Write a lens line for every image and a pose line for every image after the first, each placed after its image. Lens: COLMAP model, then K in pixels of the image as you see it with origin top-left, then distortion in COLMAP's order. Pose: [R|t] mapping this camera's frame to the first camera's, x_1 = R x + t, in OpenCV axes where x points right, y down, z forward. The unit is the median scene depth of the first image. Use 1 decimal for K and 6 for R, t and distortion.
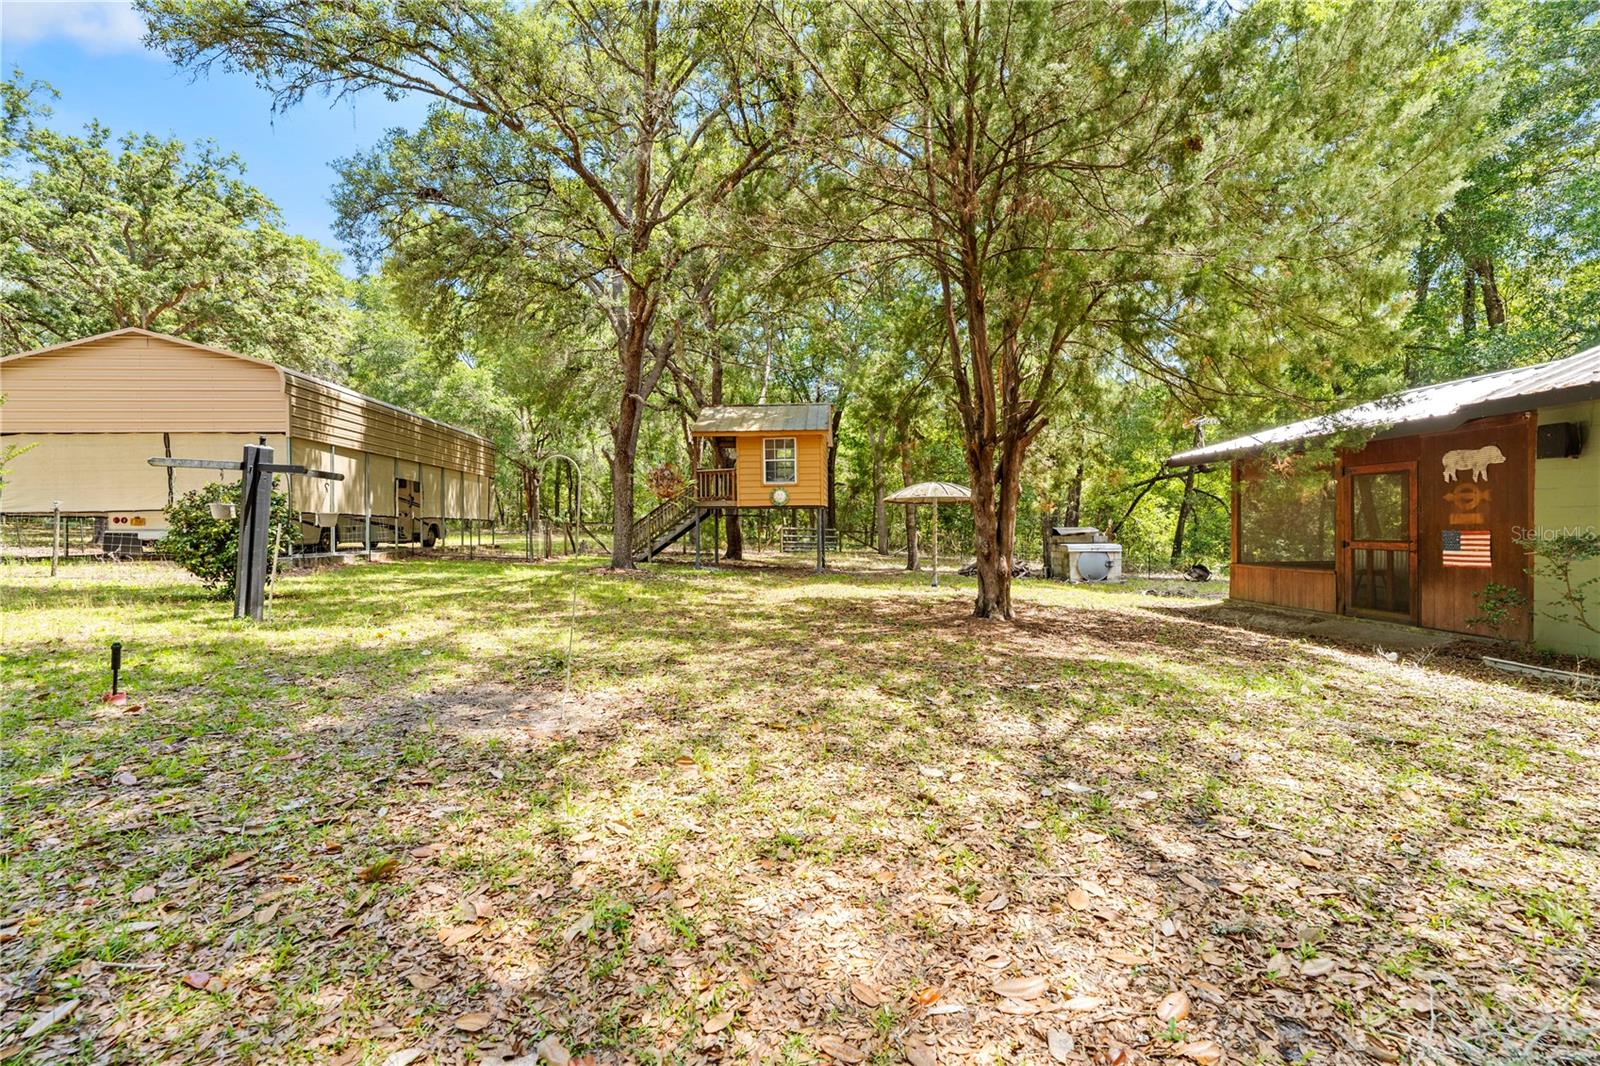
lens RADIAL K [[677.6, 0, 800.0], [0, 677.6, 533.0], [0, 0, 1]] dist [-0.001816, -0.000286]
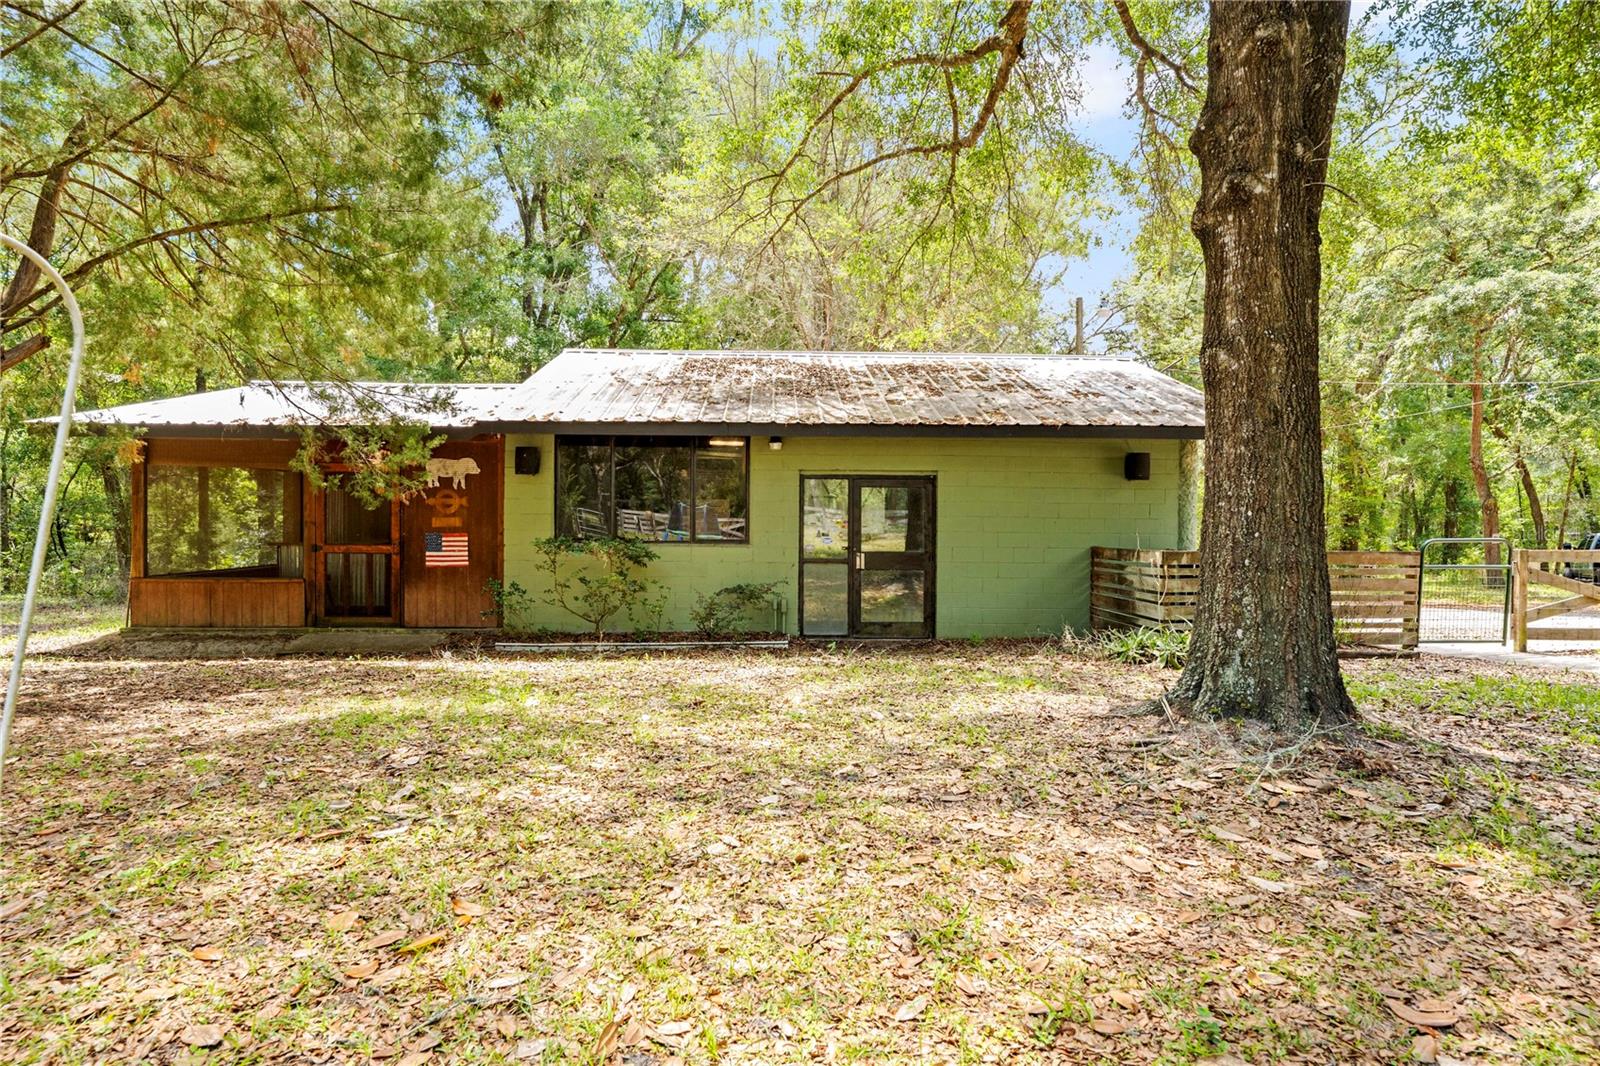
lens RADIAL K [[837.3, 0, 800.0], [0, 837.3, 533.0], [0, 0, 1]] dist [0.001130, 0.000121]
pose [[0.029661, 0.000222, 0.999560, -0.354581], [-0.002405, 0.999997, -0.000150, -0.004977], [-0.999557, -0.002399, 0.029662, 0.402165]]
